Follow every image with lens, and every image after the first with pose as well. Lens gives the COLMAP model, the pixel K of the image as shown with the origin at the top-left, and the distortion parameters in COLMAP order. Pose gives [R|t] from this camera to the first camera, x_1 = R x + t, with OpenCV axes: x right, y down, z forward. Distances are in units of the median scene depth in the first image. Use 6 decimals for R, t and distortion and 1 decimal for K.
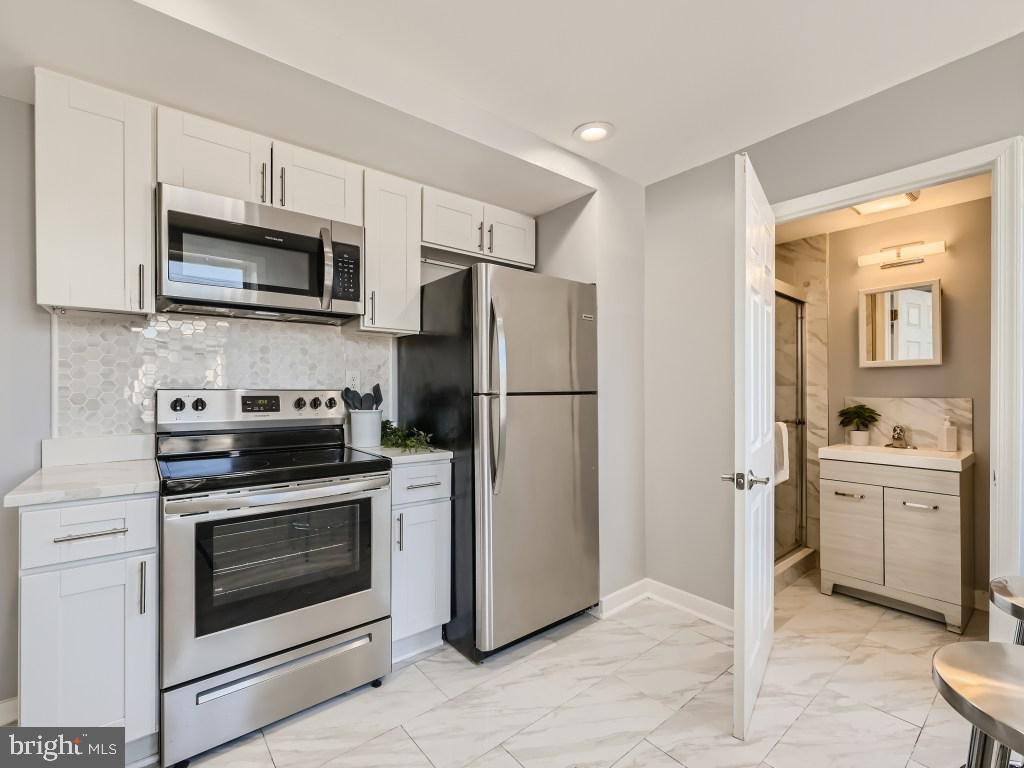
lens RADIAL K [[462.2, 0, 513.1], [0, 462.2, 388.8], [0, 0, 1]] dist [-0.001860, 0.000744]
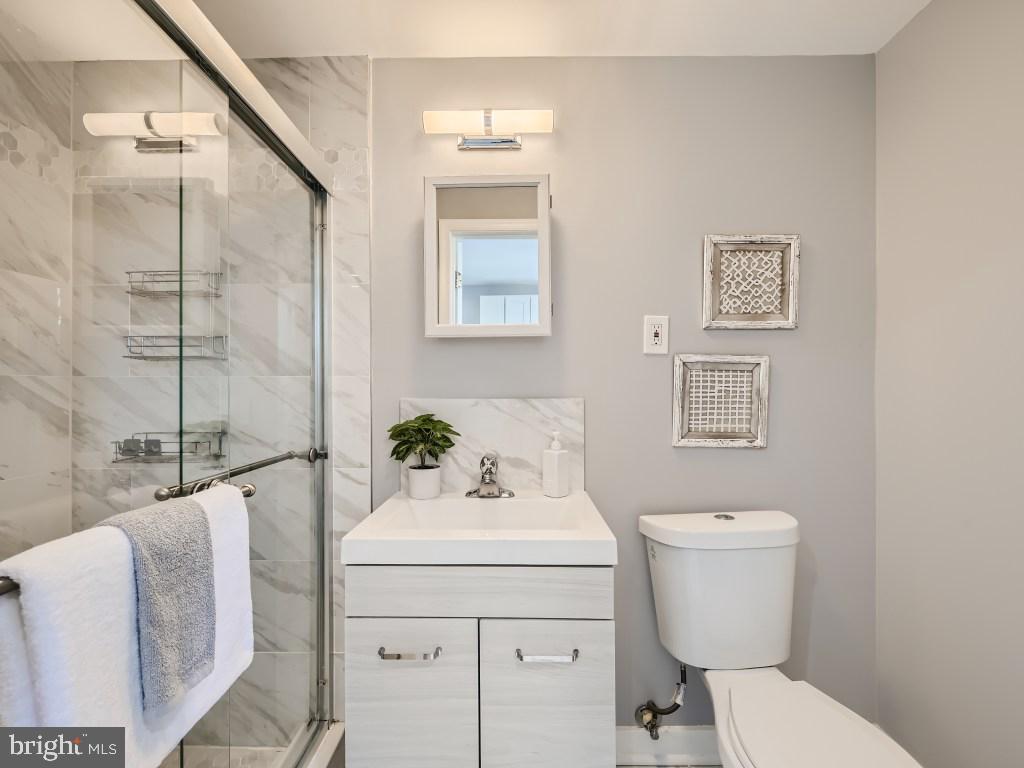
lens RADIAL K [[462.2, 0, 513.5], [0, 462.2, 387.2], [0, 0, 1]] dist [-0.001860, 0.000744]
pose [[0.648774, 0.001036, 0.760980, 0.434762], [-0.002023, 0.999998, 0.000364, 0.005396], [-0.760978, -0.001776, 0.648775, 0.606333]]
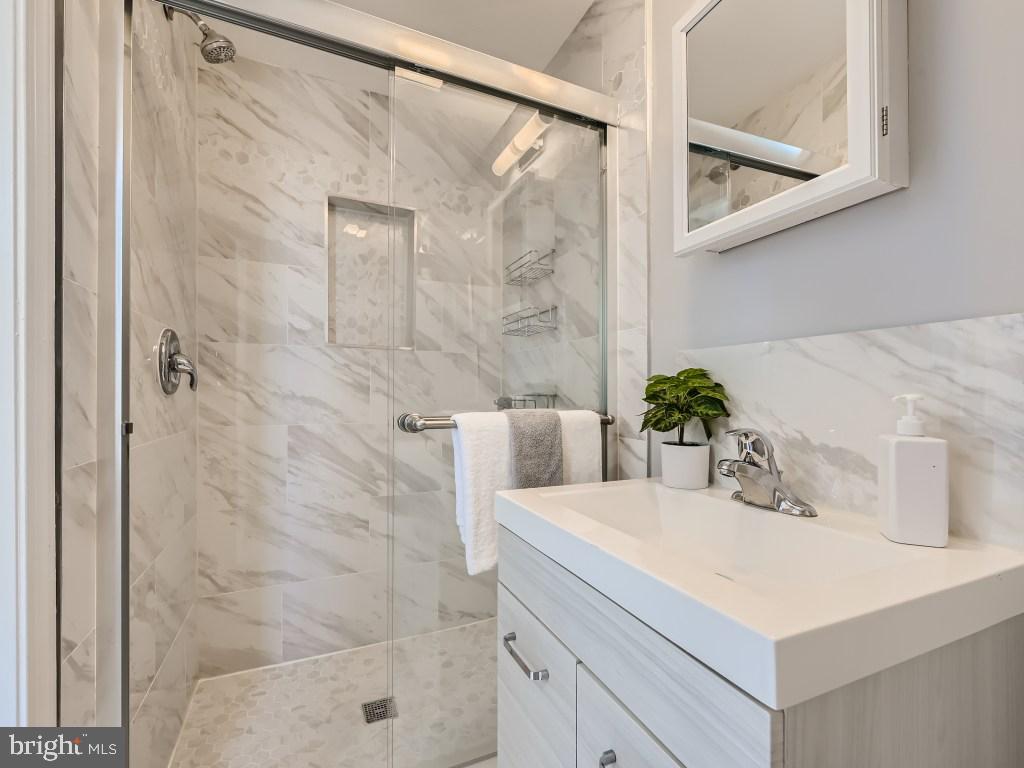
lens RADIAL K [[462.2, 0, 516.5], [0, 462.2, 393.7], [0, 0, 1]] dist [-0.001860, 0.000744]
pose [[0.965139, 0.002172, -0.261727, 0.713172], [-0.001247, 0.999992, 0.003702, 0.051935], [0.261733, -0.003247, 0.965135, 0.631220]]
